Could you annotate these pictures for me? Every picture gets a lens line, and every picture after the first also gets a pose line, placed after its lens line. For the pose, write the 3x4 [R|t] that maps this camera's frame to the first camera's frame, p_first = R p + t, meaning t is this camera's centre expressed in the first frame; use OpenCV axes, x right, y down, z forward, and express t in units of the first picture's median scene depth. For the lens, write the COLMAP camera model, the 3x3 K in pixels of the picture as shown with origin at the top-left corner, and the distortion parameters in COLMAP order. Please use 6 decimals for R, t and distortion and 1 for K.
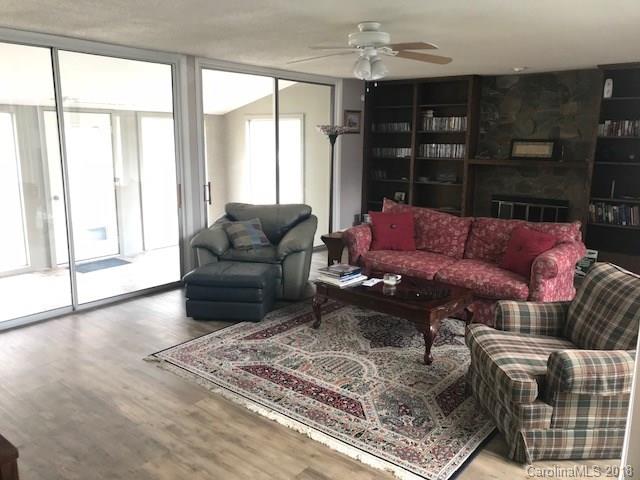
lens RADIAL K [[527.5, 0, 320.0], [0, 527.5, 240.0], [0, 0, 1]] dist [0.003964, 0.017312]
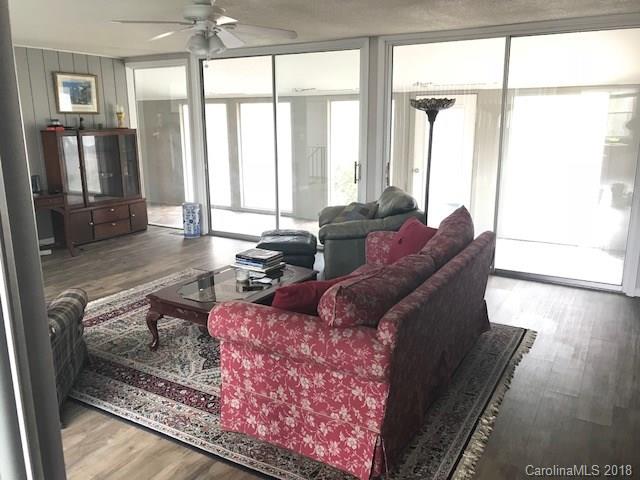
lens RADIAL K [[527.5, 0, 320.0], [0, 527.5, 240.0], [0, 0, 1]] dist [0.003964, 0.017312]
pose [[0.145234, 0.210072, -0.966839, 1.026465], [-0.182030, 0.966192, 0.182588, -0.172054], [0.972508, 0.149475, 0.178563, 0.981006]]
